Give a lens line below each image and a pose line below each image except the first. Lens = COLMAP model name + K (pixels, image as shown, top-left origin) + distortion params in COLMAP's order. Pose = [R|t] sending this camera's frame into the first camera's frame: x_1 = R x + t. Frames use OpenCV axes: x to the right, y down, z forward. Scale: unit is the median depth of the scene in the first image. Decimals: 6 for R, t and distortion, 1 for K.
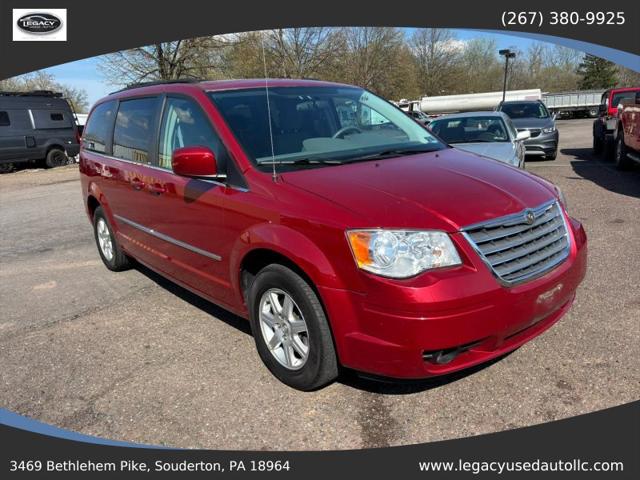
lens RADIAL K [[493.7, 0, 320.3], [0, 493.7, 236.6], [0, 0, 1]] dist [0.021317, -0.002536]
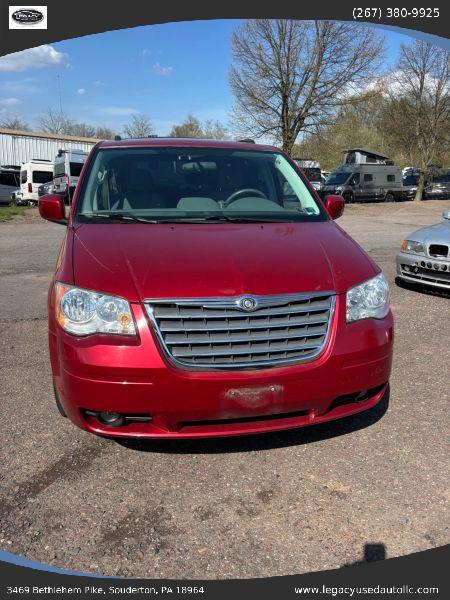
lens RADIAL K [[462.8, 0, 225.0], [0, 462.8, 300.0], [0, 0, 1]] dist [0.021317, -0.002536]
pose [[0.877709, 0.188522, -0.440552, 0.535387], [-0.173314, 0.982012, 0.074933, -0.072466], [0.446754, 0.010585, 0.894594, 0.156837]]
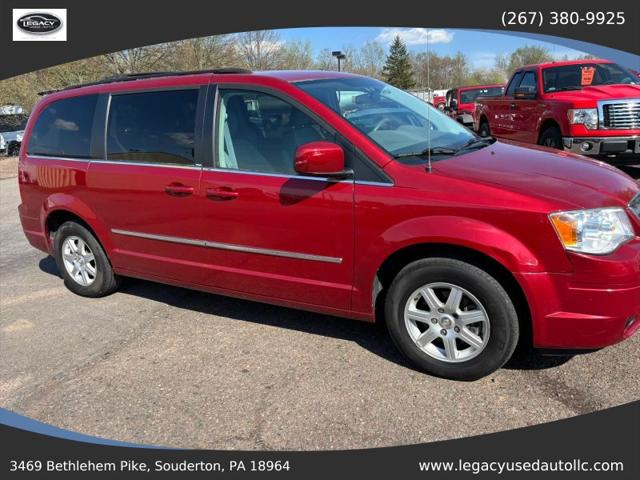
lens RADIAL K [[493.7, 0, 320.3], [0, 493.7, 236.6], [0, 0, 1]] dist [0.021317, -0.002536]
pose [[0.941312, -0.092747, 0.324544, -0.468613], [0.092174, 0.995595, 0.017175, -0.018098], [-0.324708, 0.013747, 0.945715, 0.113041]]
